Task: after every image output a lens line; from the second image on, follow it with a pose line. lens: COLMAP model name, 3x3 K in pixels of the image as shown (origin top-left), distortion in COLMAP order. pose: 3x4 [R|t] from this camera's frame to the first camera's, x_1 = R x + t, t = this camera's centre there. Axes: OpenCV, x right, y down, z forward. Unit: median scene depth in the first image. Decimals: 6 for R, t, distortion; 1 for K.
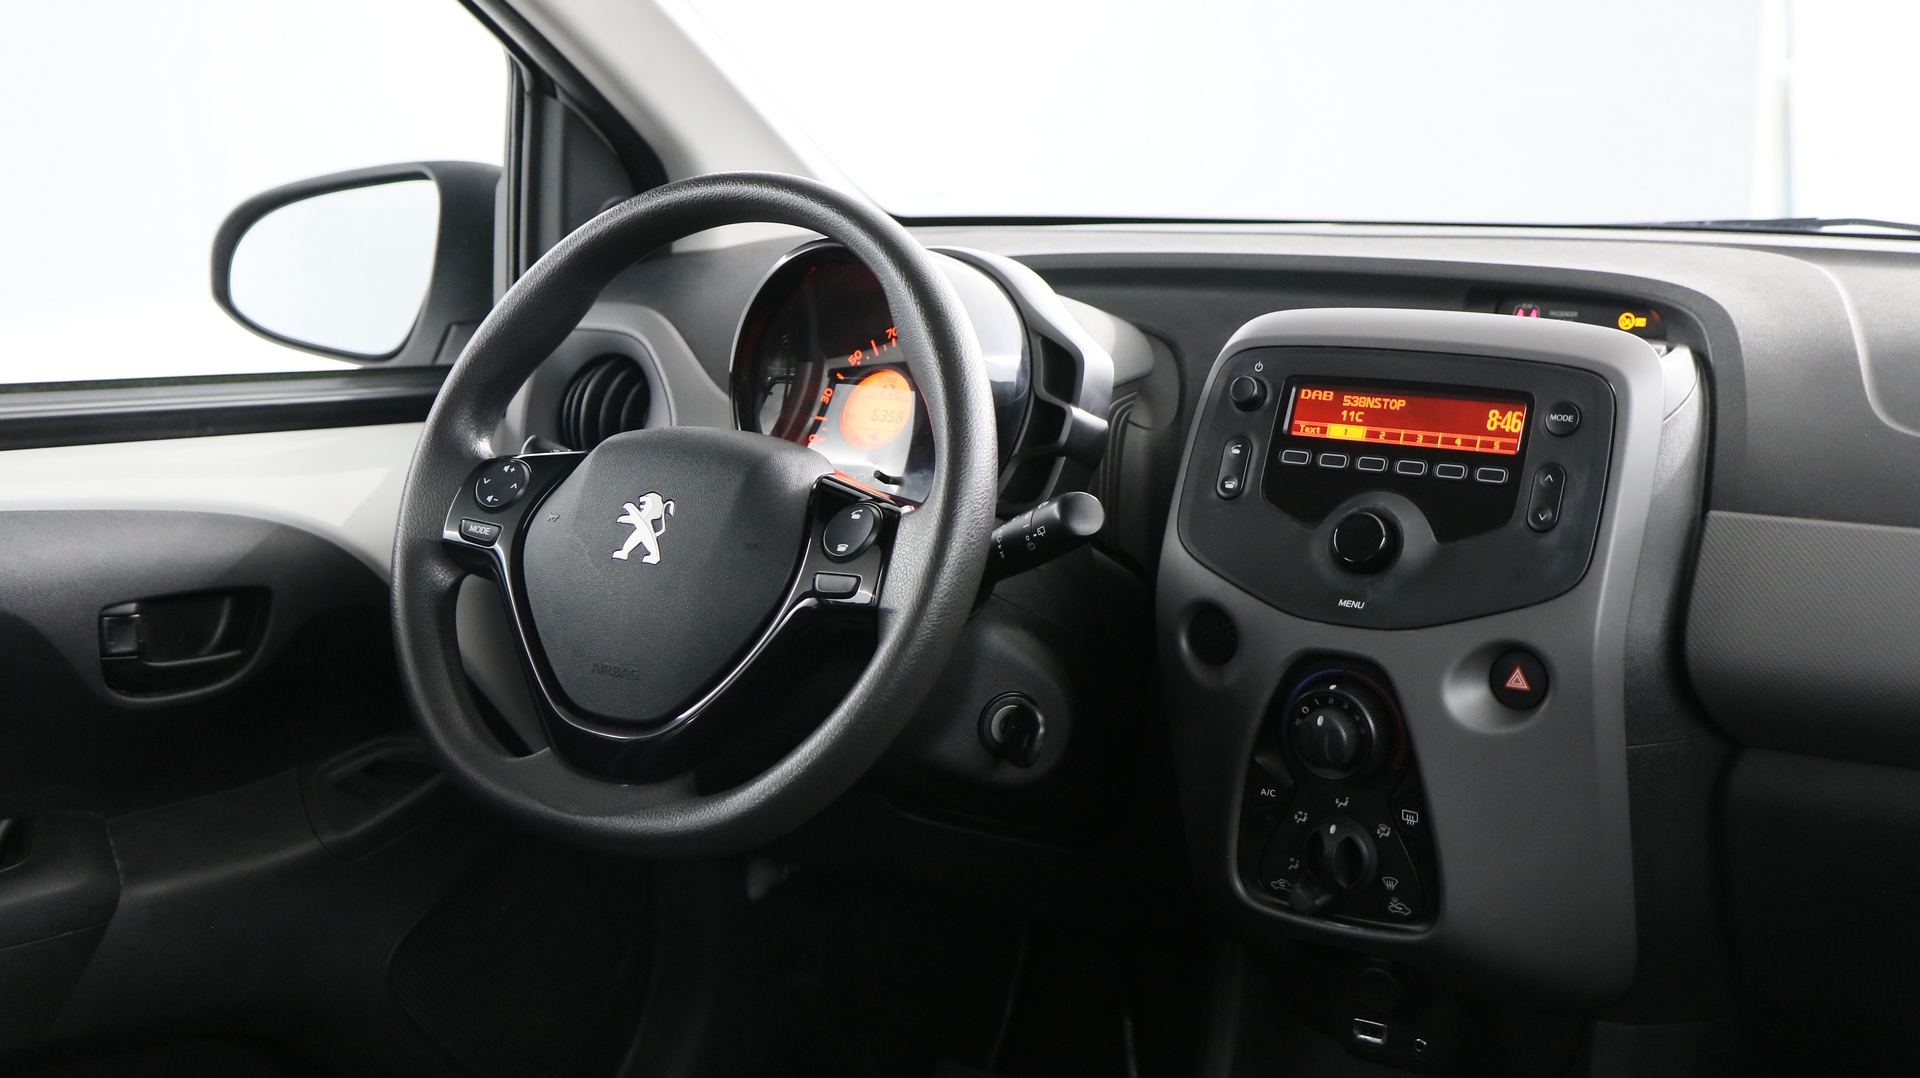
lens RADIAL K [[2507.8, 0, 963.2], [0, 2507.8, 557.3], [0, 0, 1]] dist [0.012616, 0.030621]
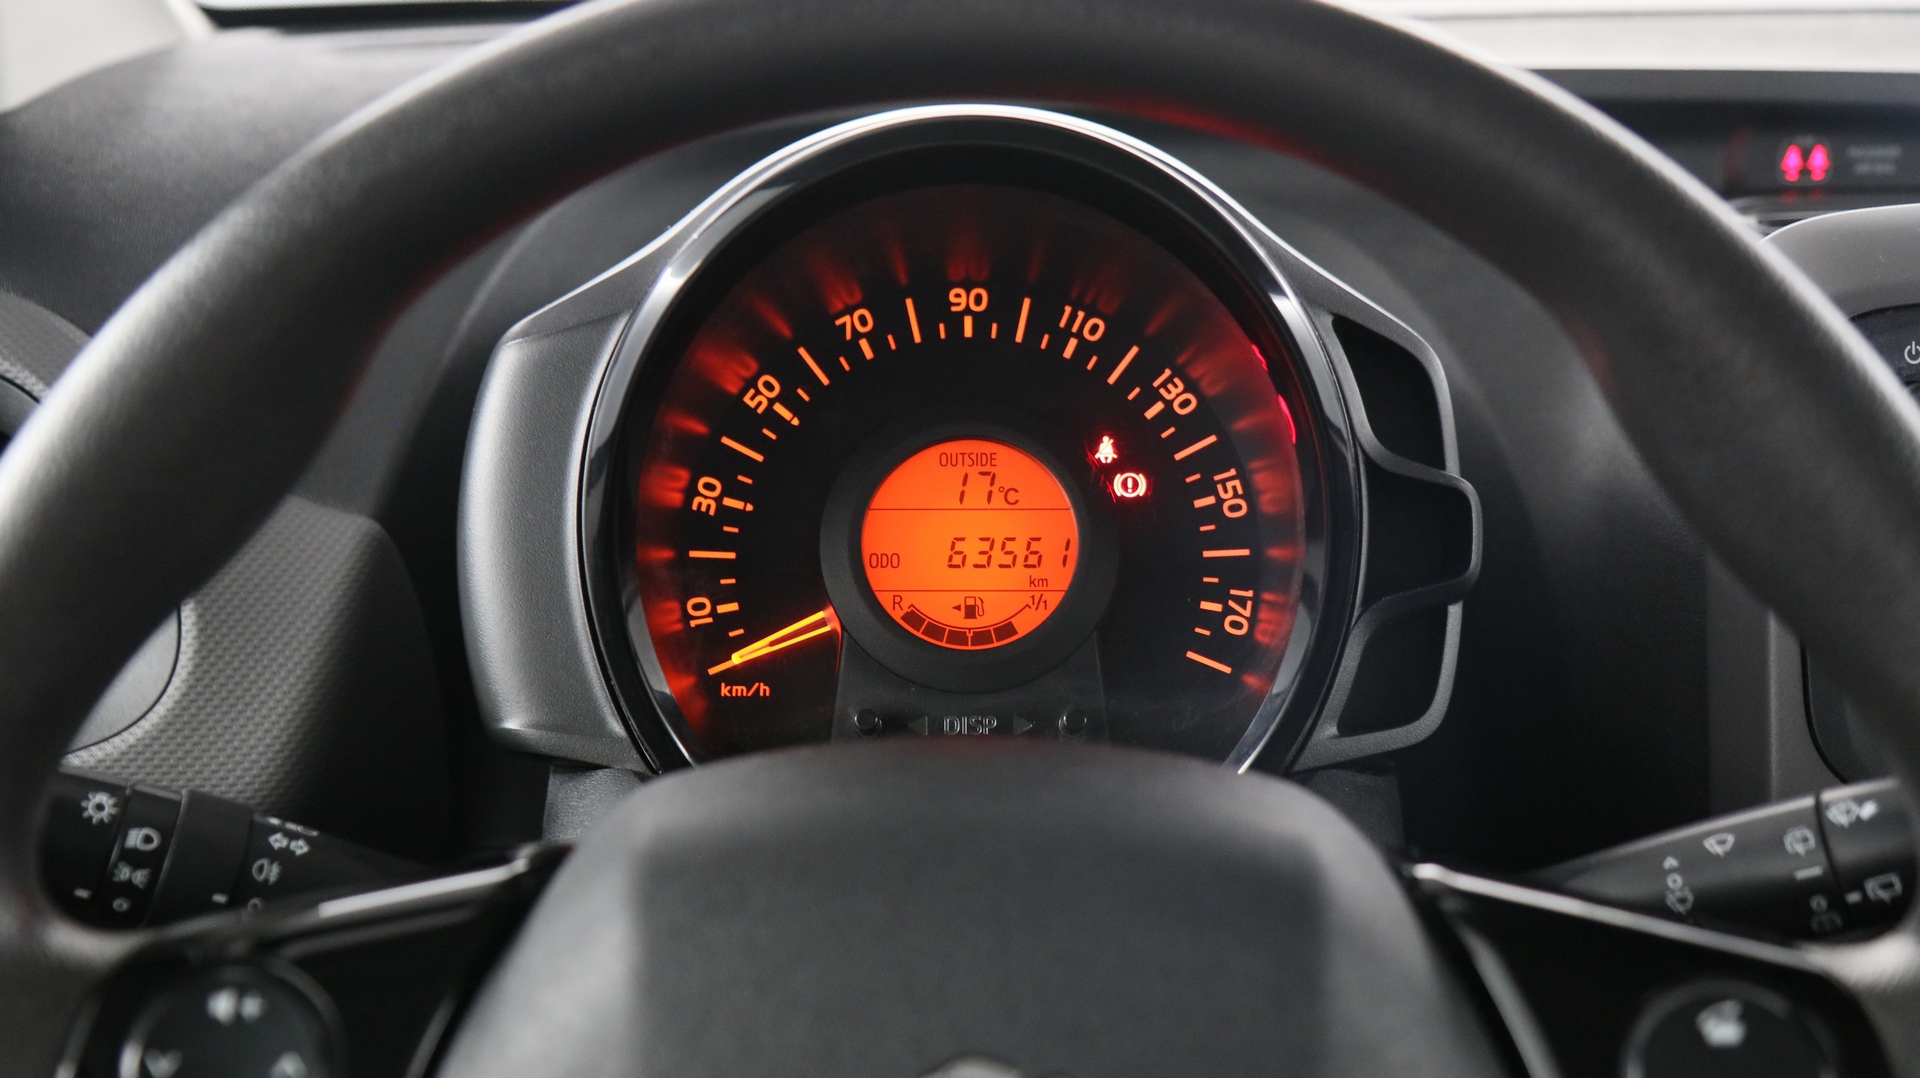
lens RADIAL K [[2381.0, 0, 960.0], [0, 2381.0, 539.0], [0, 0, 1]] dist [-0.006791, 0.003322]
pose [[0.830073, -0.164113, 0.532959, -0.259206], [0.102673, 0.984354, 0.143199, -0.124214], [-0.548121, -0.064146, 0.833936, 0.754601]]
